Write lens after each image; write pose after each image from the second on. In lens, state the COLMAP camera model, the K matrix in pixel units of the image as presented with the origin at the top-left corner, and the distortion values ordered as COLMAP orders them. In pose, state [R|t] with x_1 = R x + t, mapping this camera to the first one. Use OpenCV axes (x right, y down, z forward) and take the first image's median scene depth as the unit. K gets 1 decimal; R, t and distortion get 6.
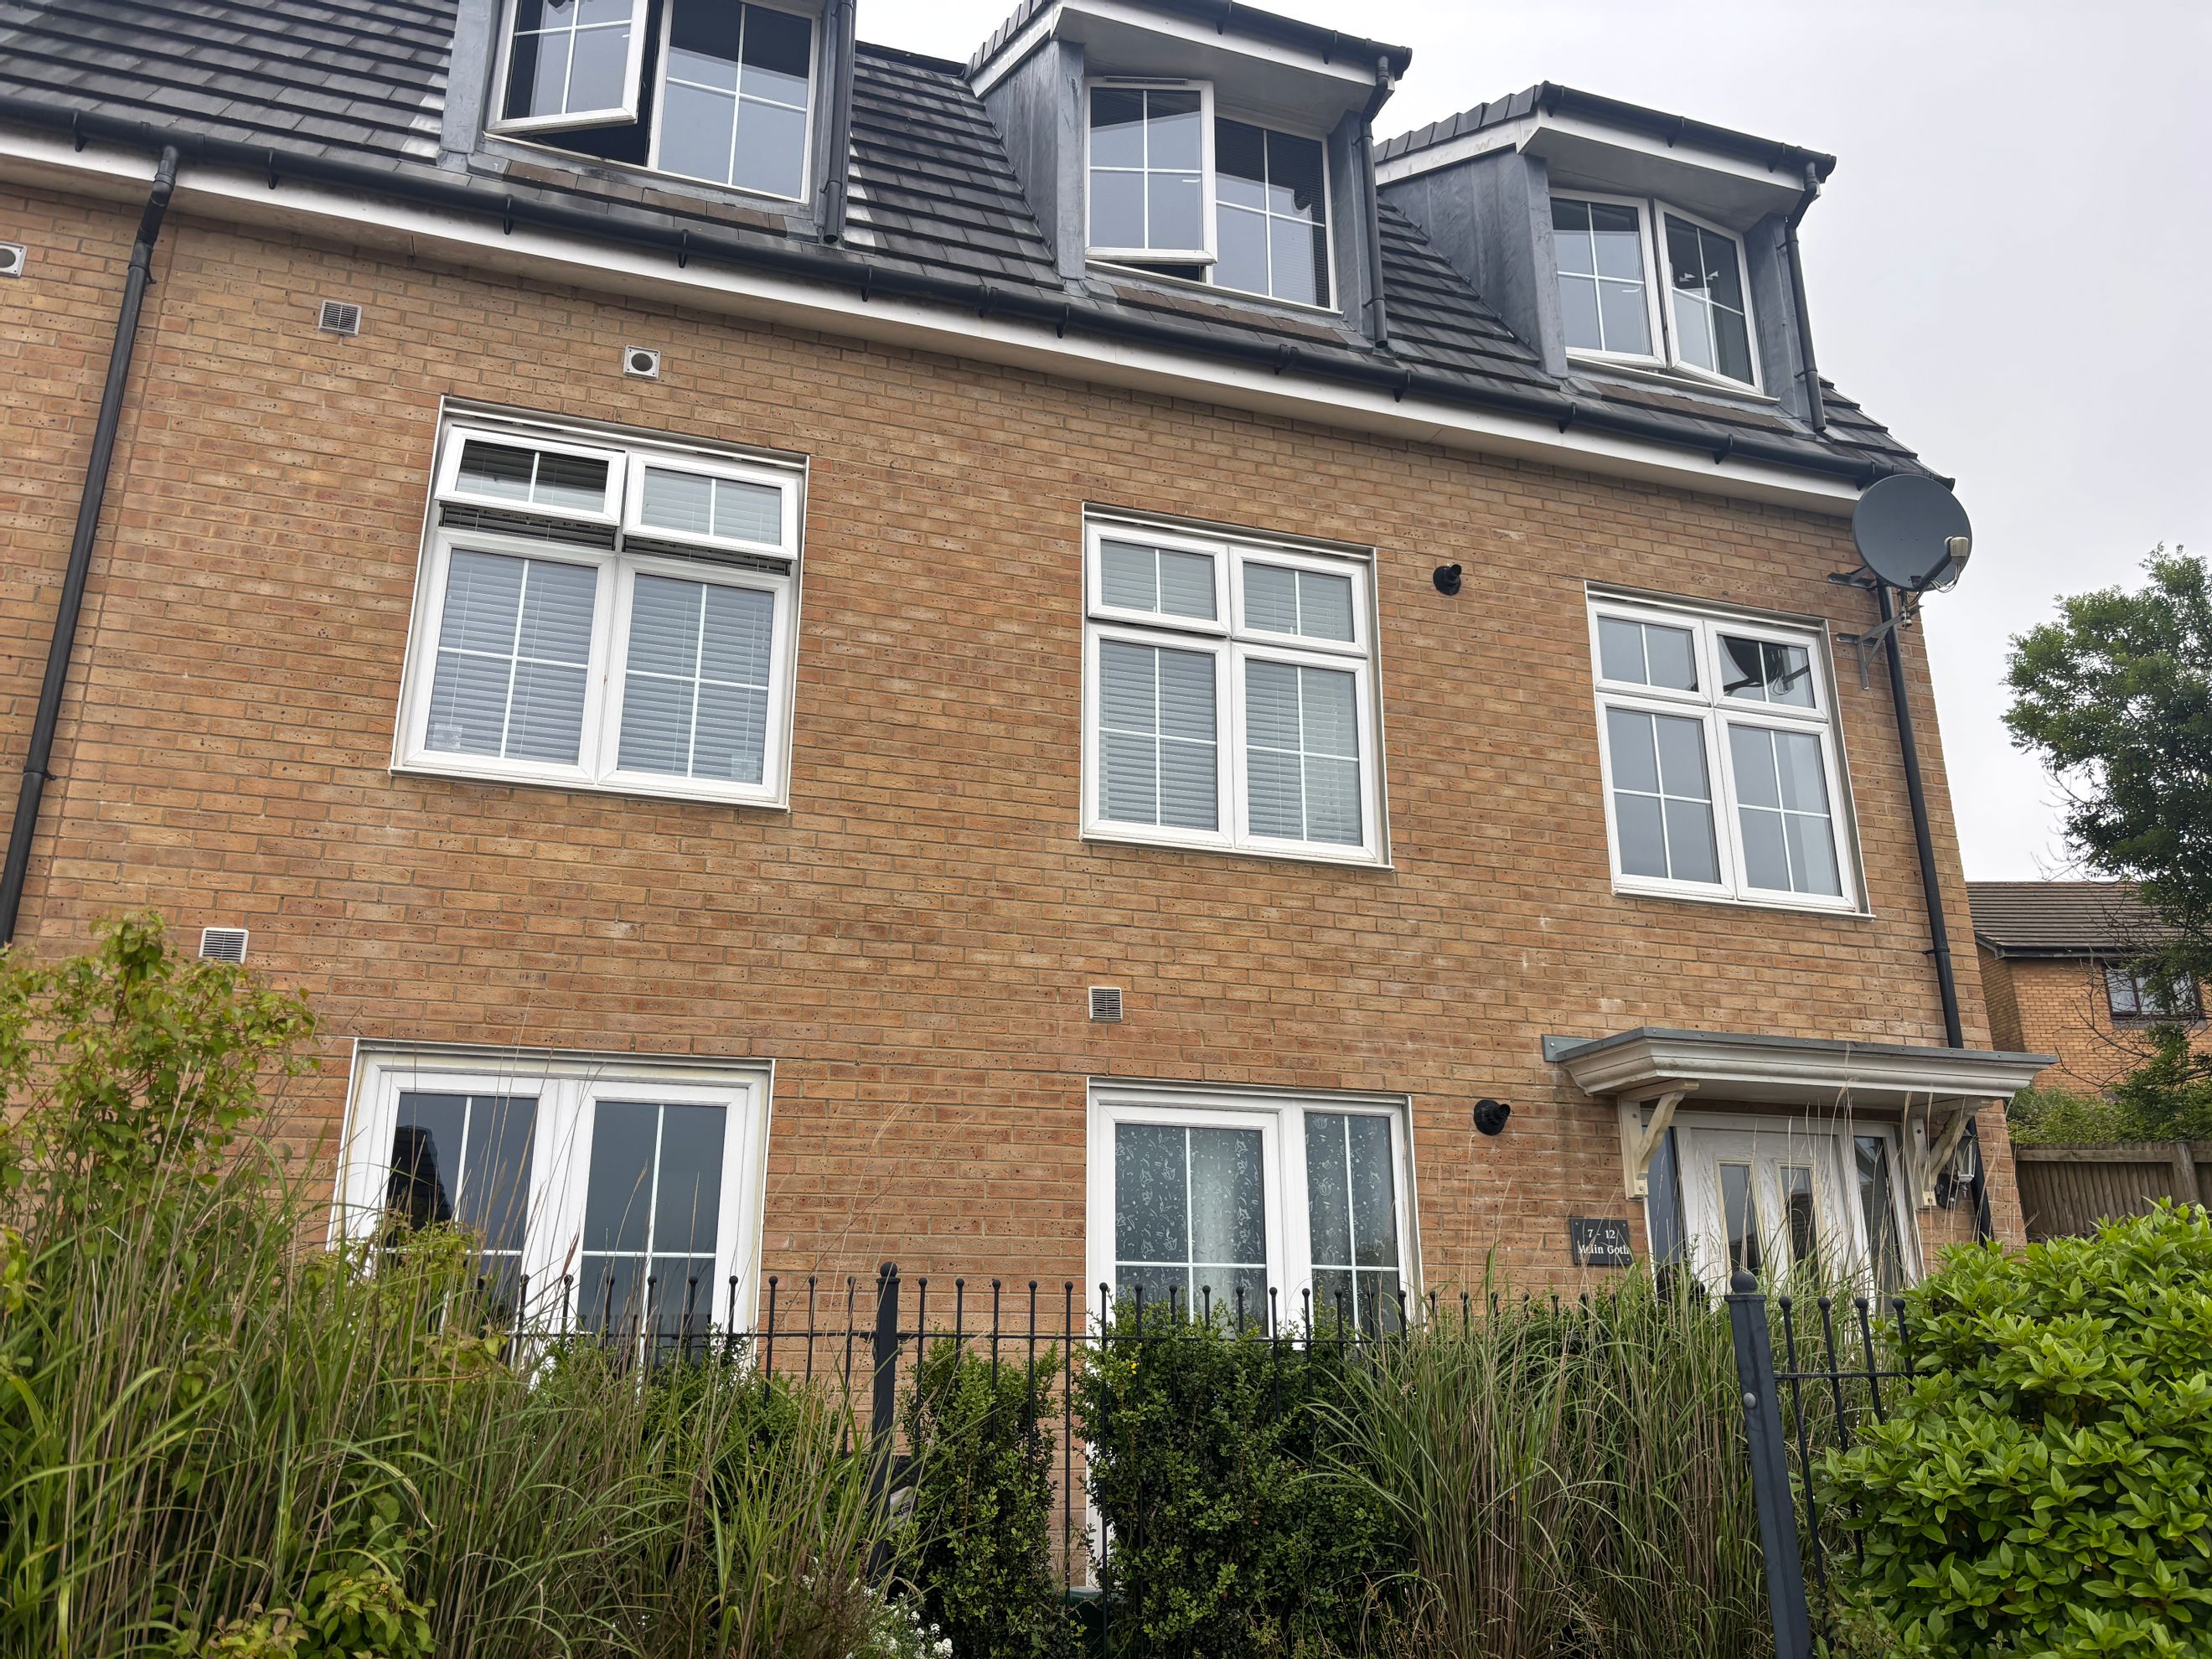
lens RADIAL K [[1717.0, 0, 1045.3], [0, 1717.0, 832.3], [0, 0, 1]] dist [0.064162, -0.081415]
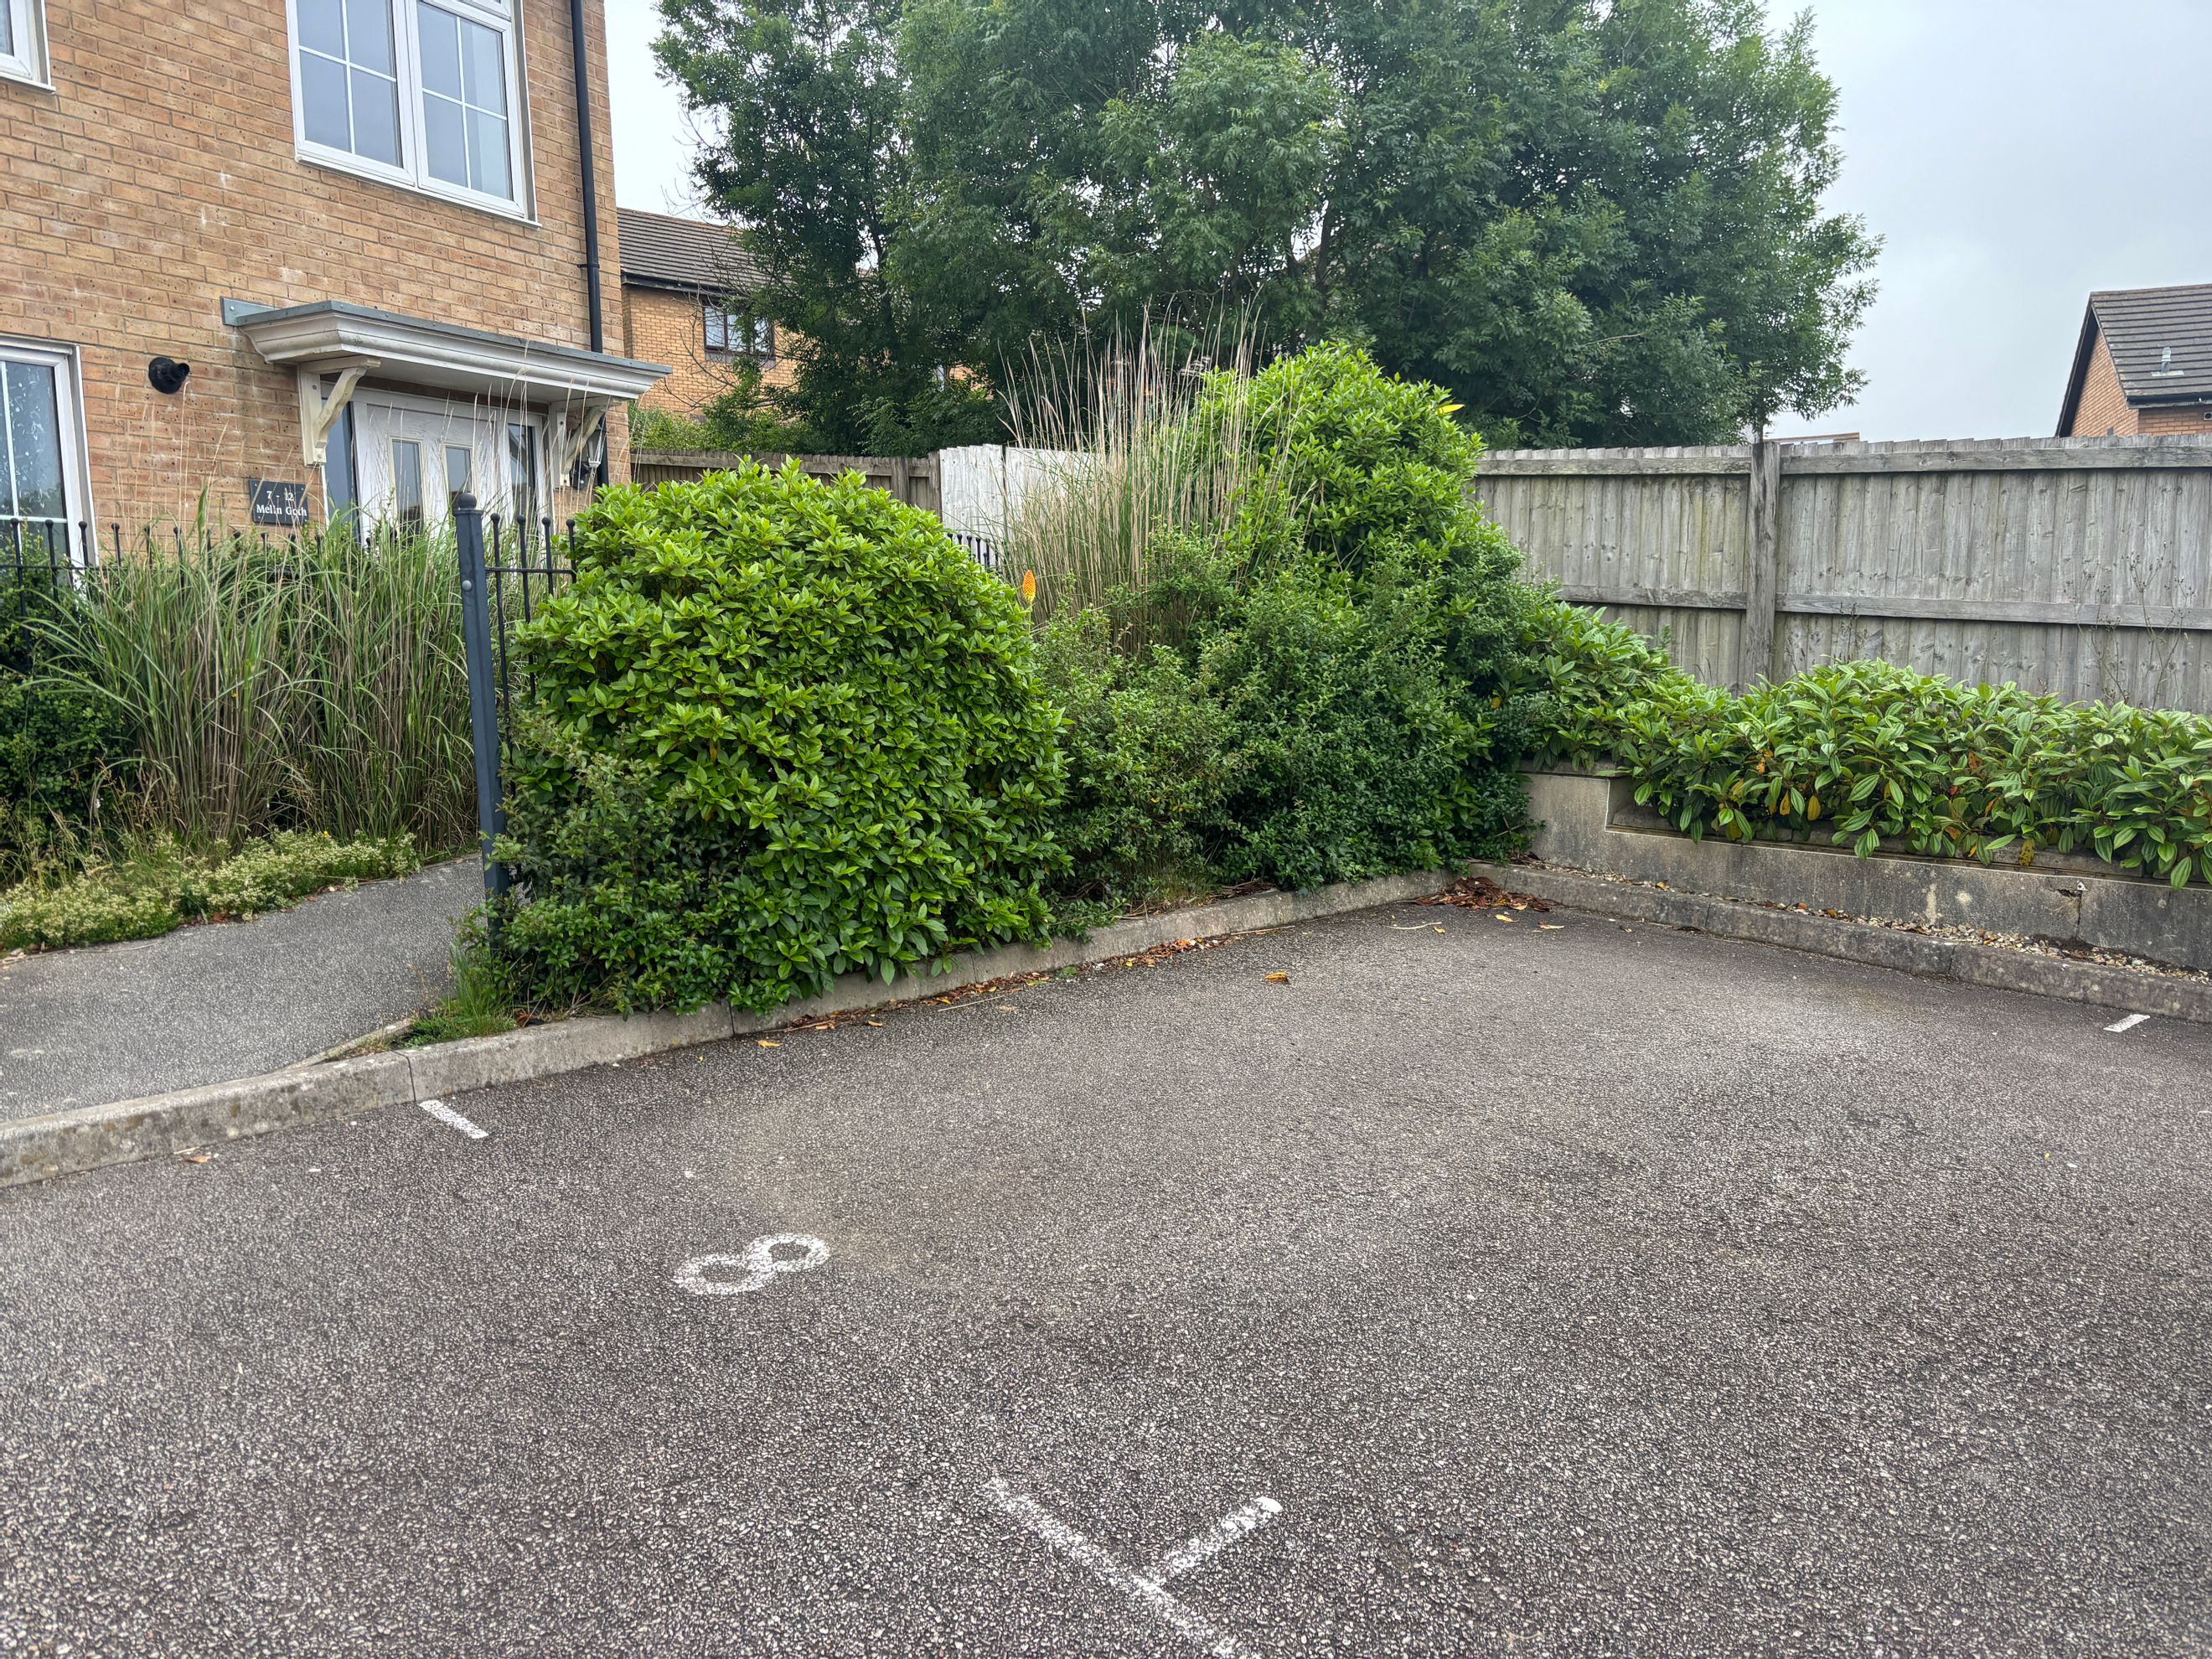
lens RADIAL K [[1717.0, 0, 1045.3], [0, 1717.0, 832.3], [0, 0, 1]] dist [0.064162, -0.081415]
pose [[0.735590, -0.085761, 0.671977, -0.065702], [-0.181907, 0.930516, 0.317884, -0.000953], [-0.652547, -0.356070, 0.668877, -0.093766]]
